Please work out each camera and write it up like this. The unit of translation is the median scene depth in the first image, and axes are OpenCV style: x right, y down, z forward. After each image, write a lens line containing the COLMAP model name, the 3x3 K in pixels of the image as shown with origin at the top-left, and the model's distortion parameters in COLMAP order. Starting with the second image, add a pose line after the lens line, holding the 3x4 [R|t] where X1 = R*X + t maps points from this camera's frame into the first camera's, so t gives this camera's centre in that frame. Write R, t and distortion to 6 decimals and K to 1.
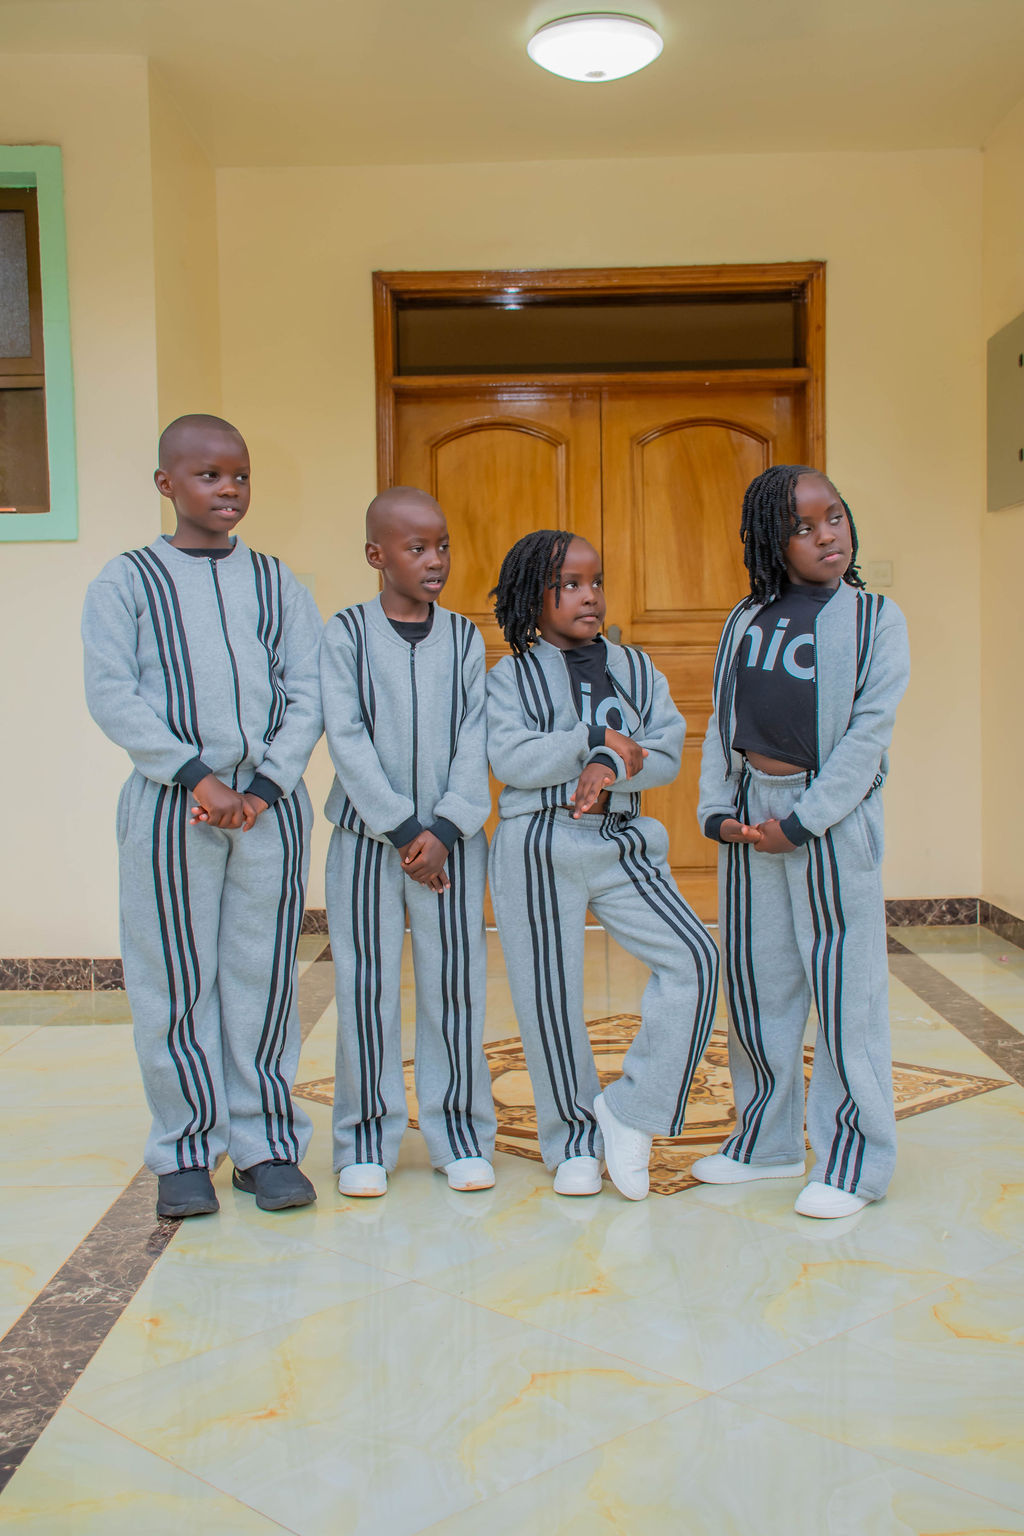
lens RADIAL K [[1802.0, 0, 525.9], [0, 1802.0, 771.6], [0, 0, 1]] dist [0.138124, 0.000000]
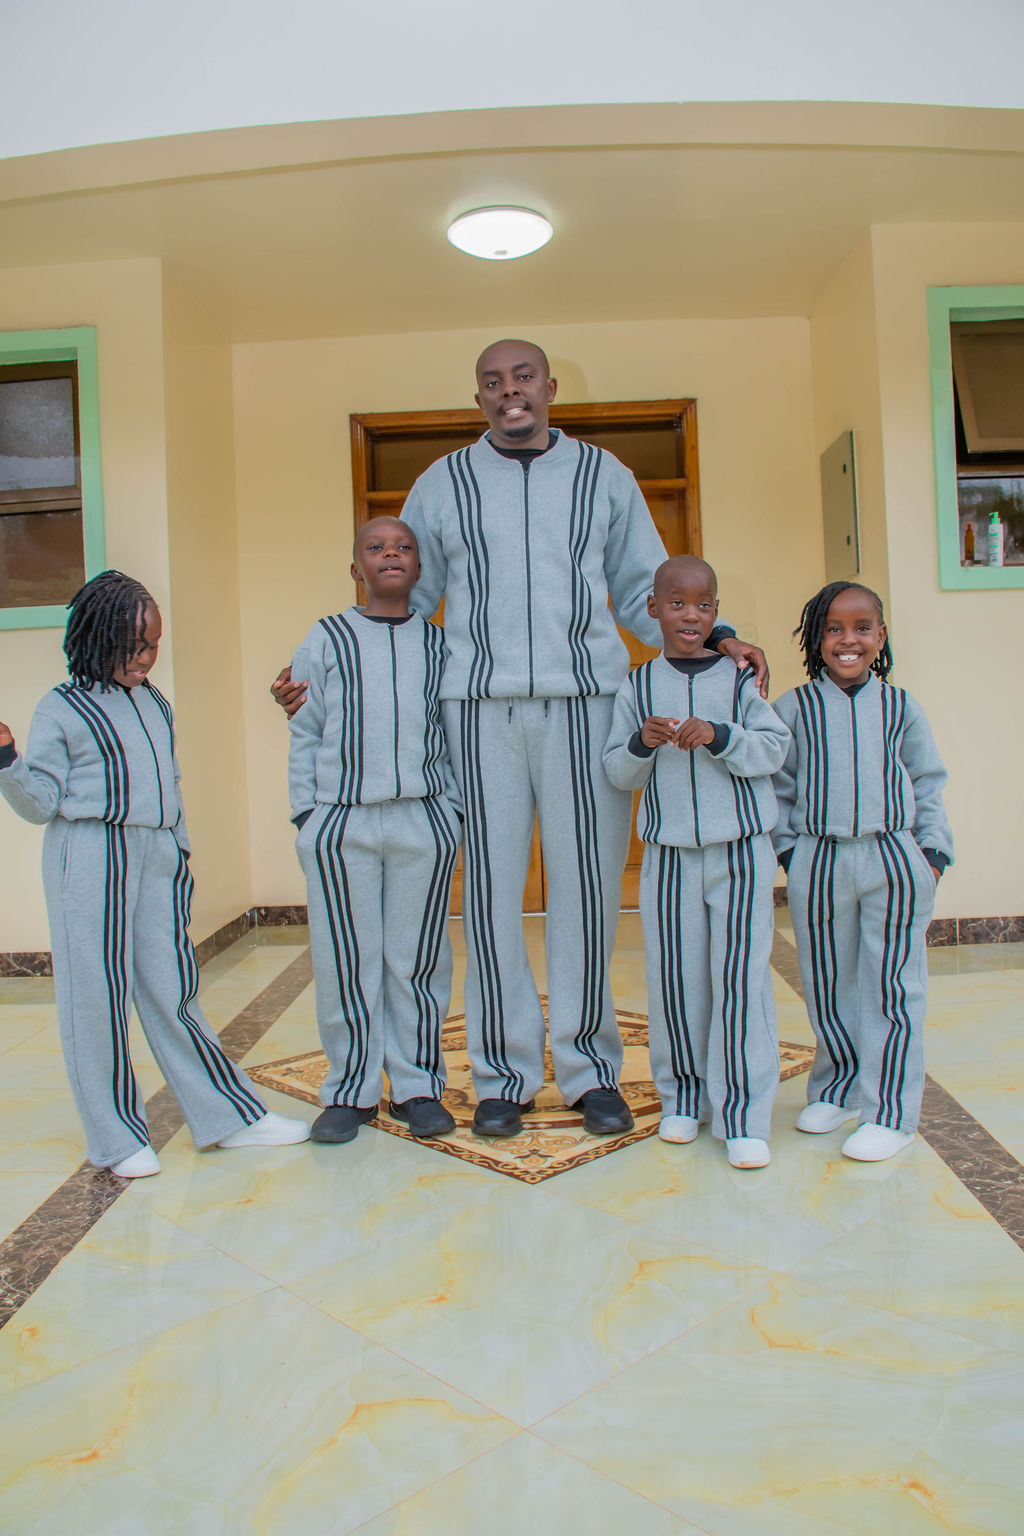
lens RADIAL K [[1242.7, 0, 518.8], [0, 1242.7, 770.9], [0, 0, 1]] dist [-0.087500, 0.022661]
pose [[0.999633, -0.022845, -0.014557, 0.053848], [0.022729, 0.999709, -0.008130, -0.010733], [0.014738, 0.007796, 0.999861, 0.147477]]
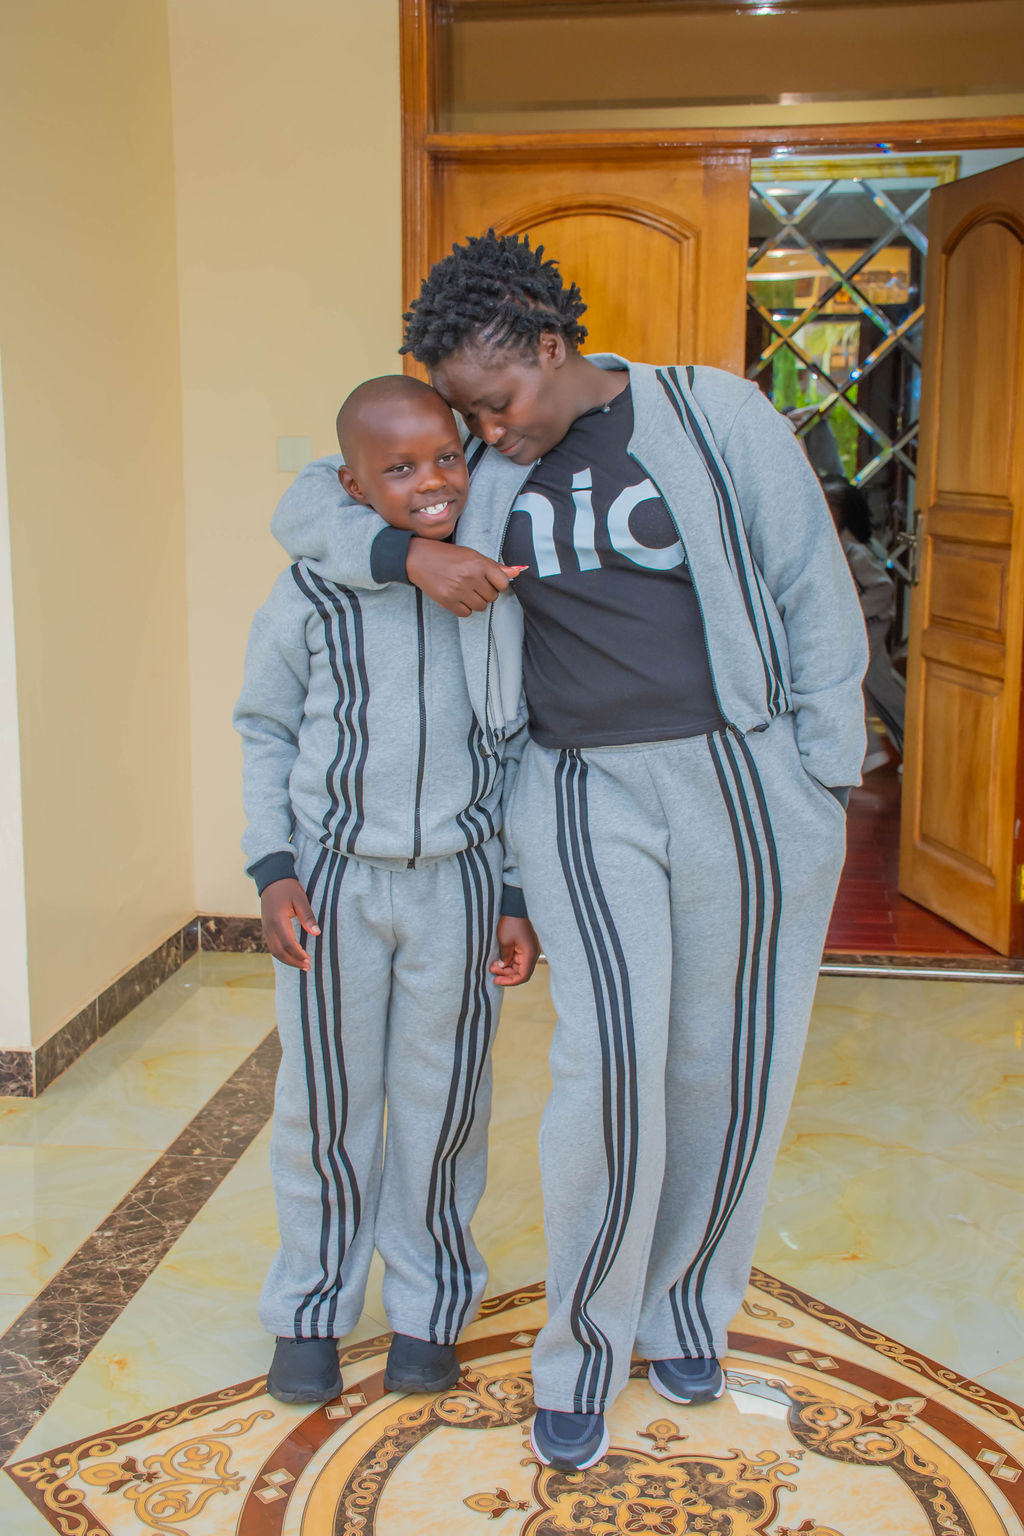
lens RADIAL K [[1935.4, 0, 517.4], [0, 1935.4, 766.2], [0, 0, 1]] dist [0.222659, 0.000000]
pose [[0.991236, 0.043051, -0.124888, 0.070395], [-0.027536, 0.991976, 0.123393, -0.098513], [0.129198, -0.118872, 0.984468, 0.338111]]
